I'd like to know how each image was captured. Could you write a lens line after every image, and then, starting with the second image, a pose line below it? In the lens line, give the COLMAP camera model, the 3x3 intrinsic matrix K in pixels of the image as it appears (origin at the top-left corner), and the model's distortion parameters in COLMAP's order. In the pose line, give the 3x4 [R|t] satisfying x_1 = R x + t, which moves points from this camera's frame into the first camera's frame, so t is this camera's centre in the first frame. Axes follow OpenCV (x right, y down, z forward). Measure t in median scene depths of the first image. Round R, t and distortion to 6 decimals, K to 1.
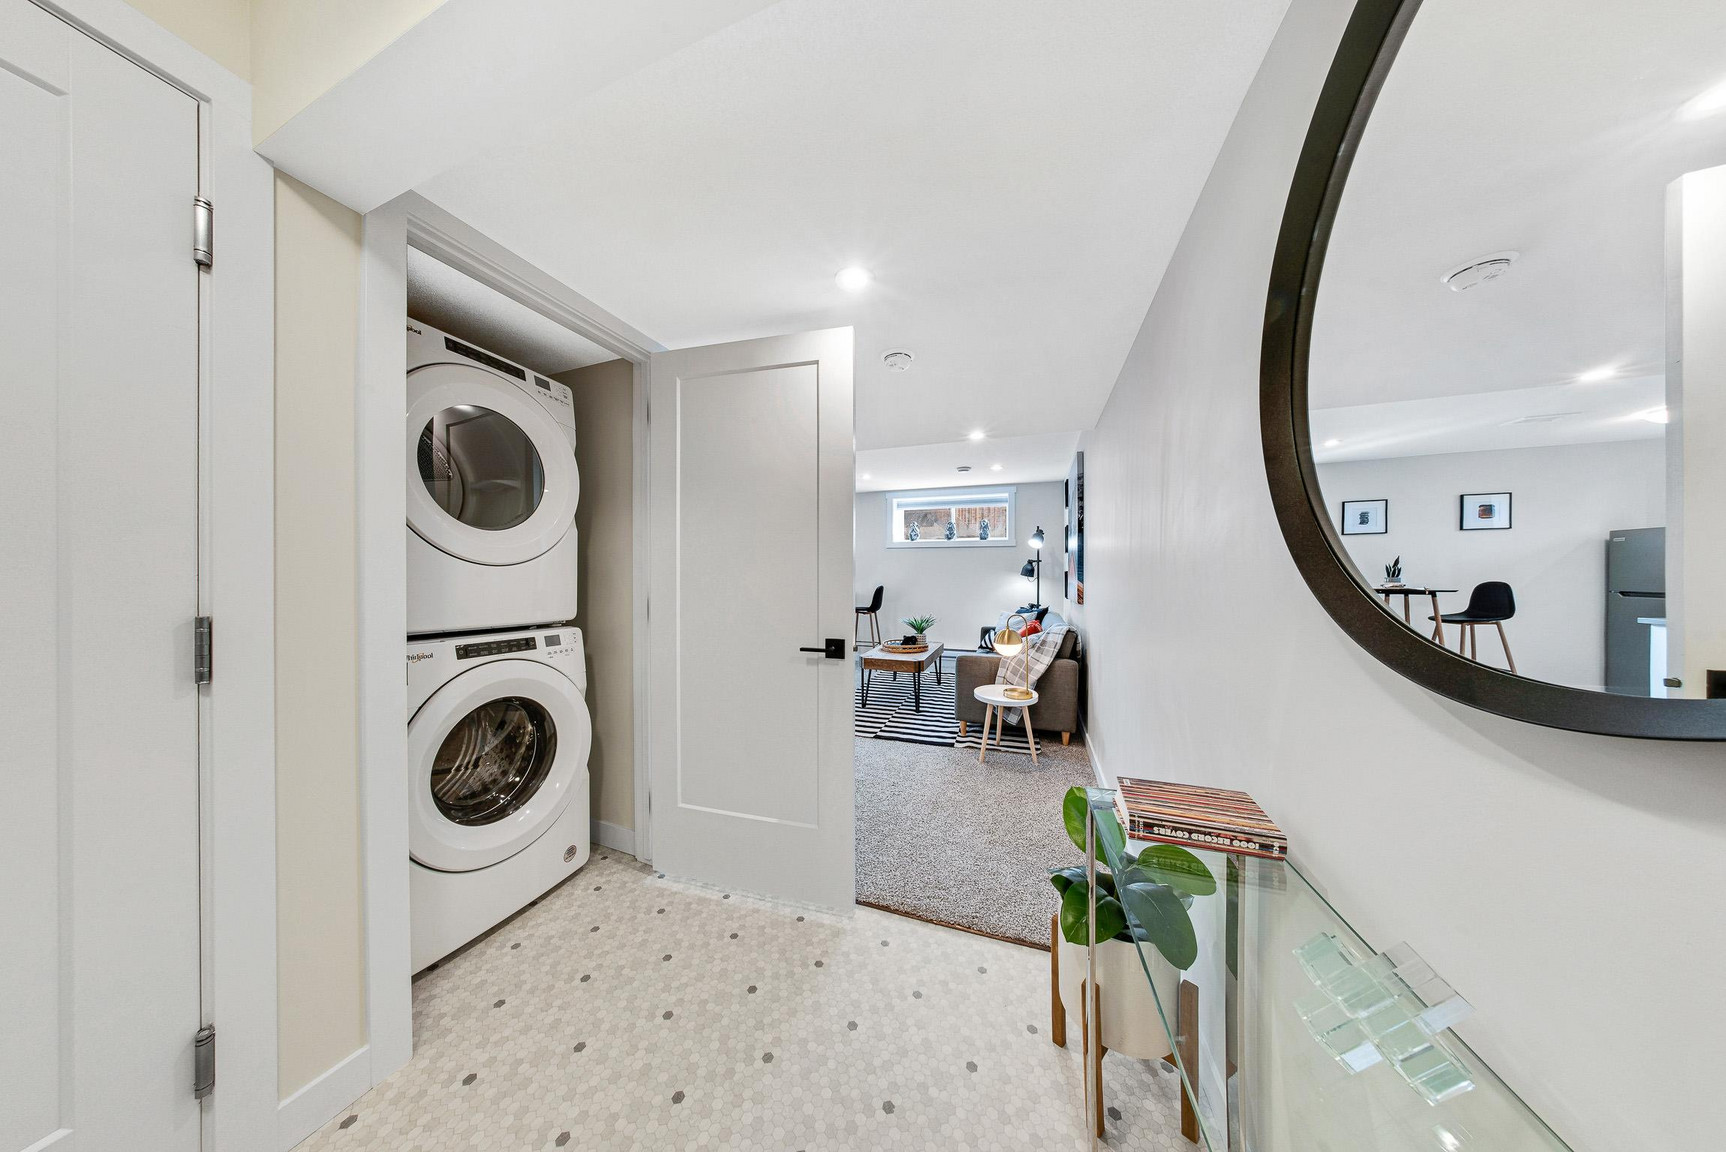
lens RADIAL K [[499.0, 0, 855.3], [0, 499.0, 585.2], [0, 0, 1]] dist [0.000049, 0.000029]
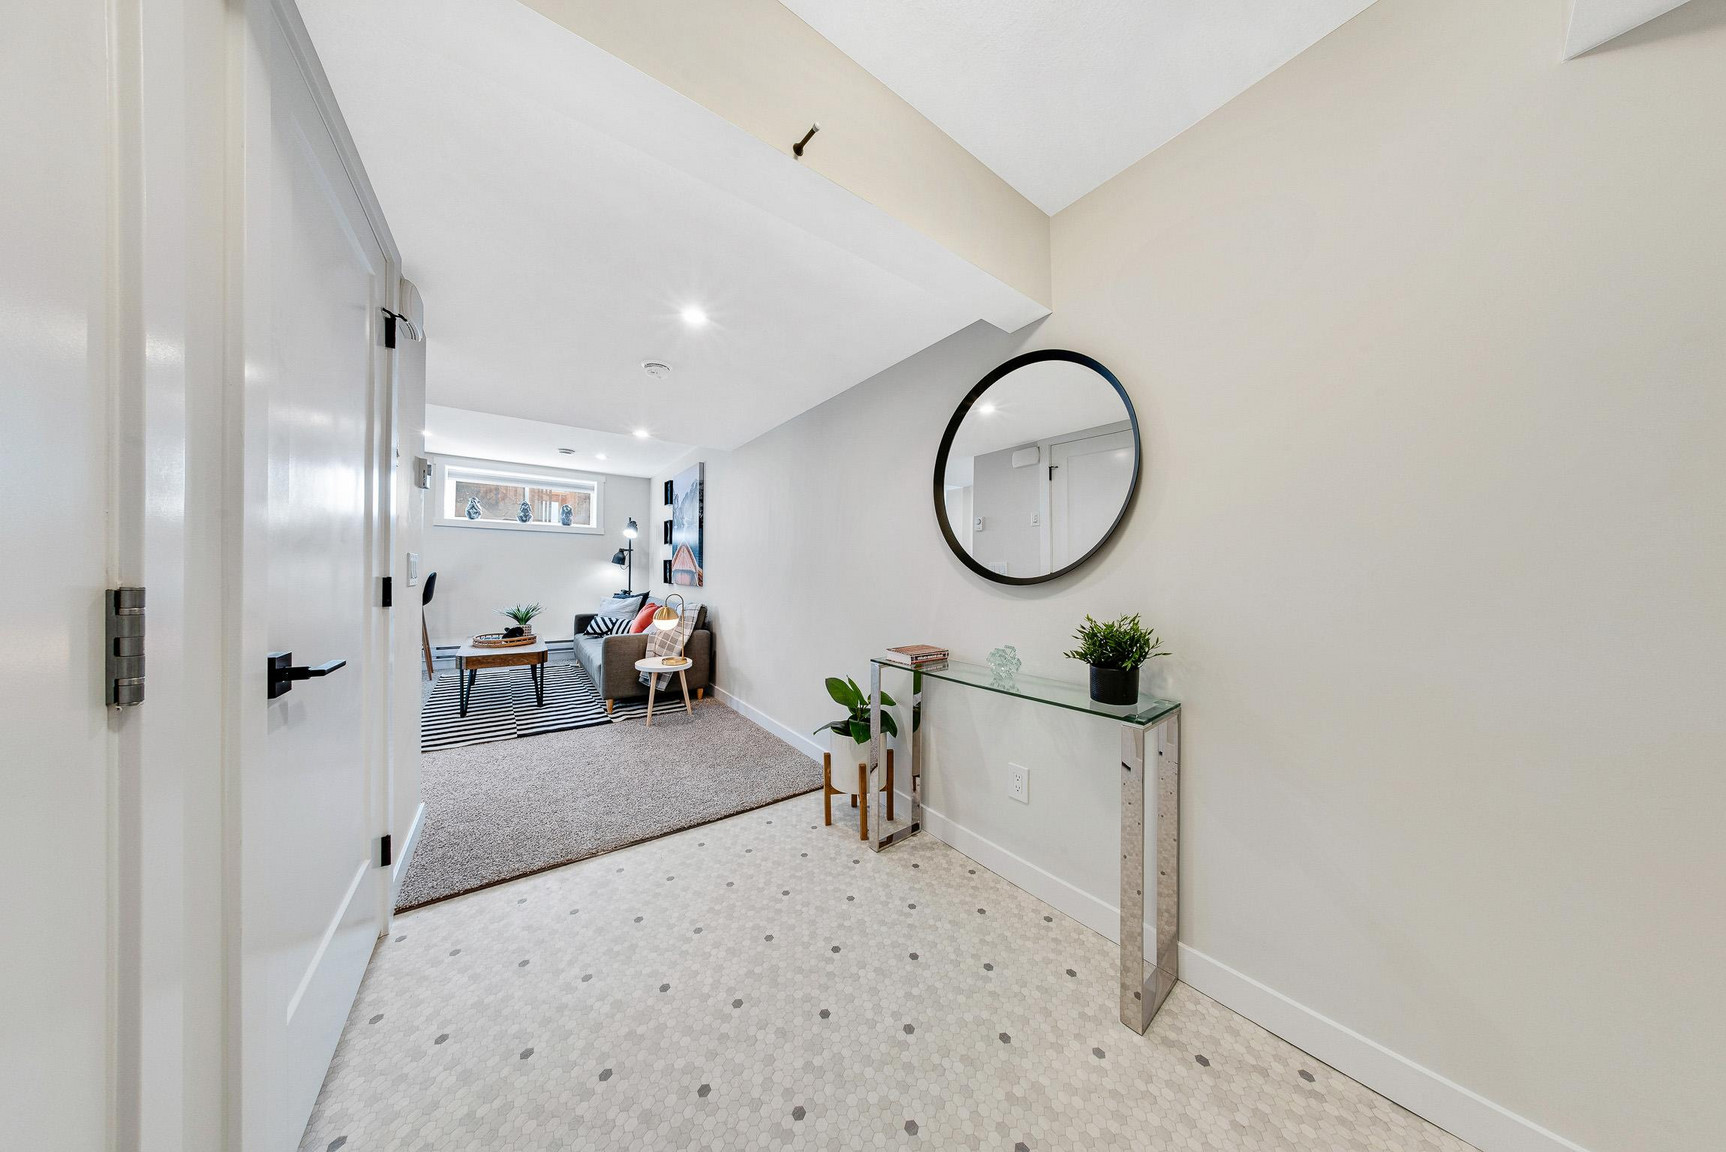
lens RADIAL K [[486.5, 0, 880.6], [0, 486.5, 582.5], [0, 0, 1]] dist [-0.000260, 0.000007]
pose [[0.529891, -0.013158, 0.847964, -0.248774], [0.005797, 0.999912, 0.011893, 0.013013], [-0.848046, -0.001387, 0.529921, -0.015415]]
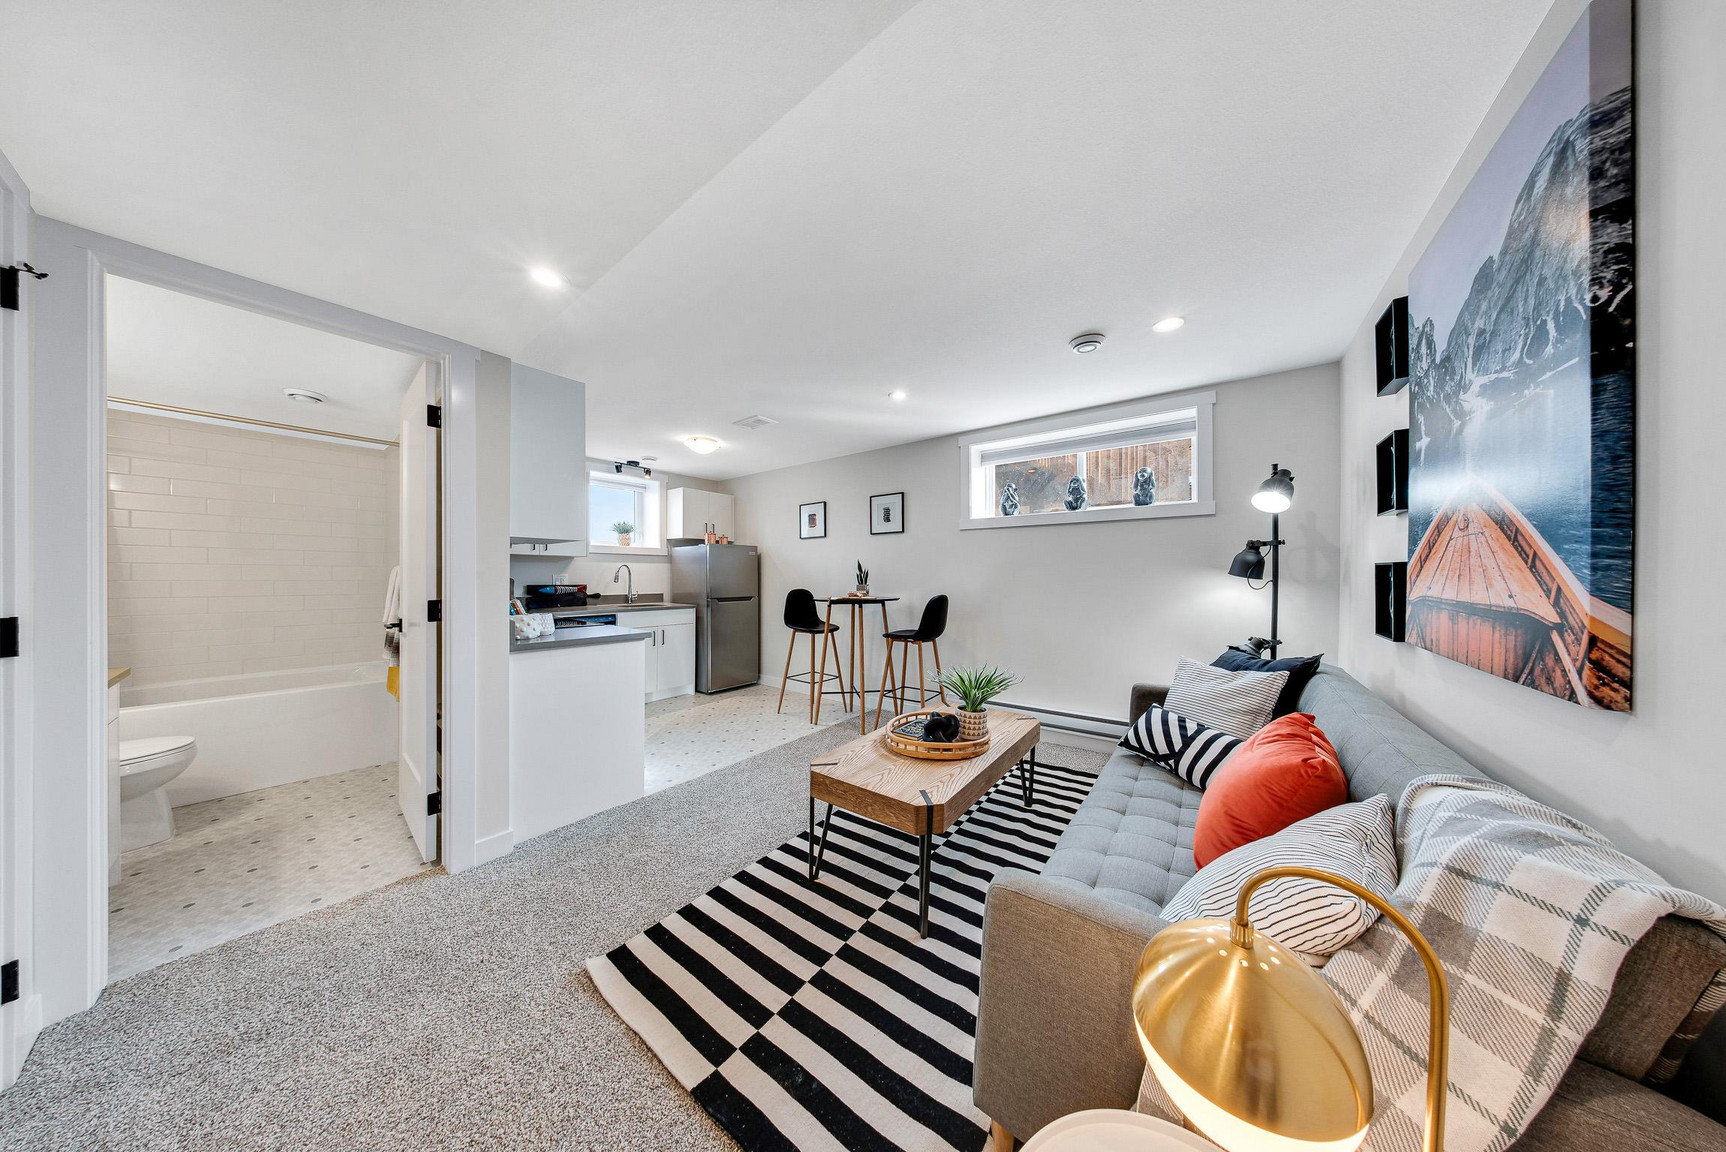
lens RADIAL K [[486.5, 0, 880.6], [0, 486.5, 582.5], [0, 0, 1]] dist [-0.000260, 0.000007]
pose [[0.965713, 0.001171, -0.259611, 0.147453], [-0.002094, 0.999992, -0.003280, -0.011436], [0.259605, 0.003711, 0.965708, 0.516936]]
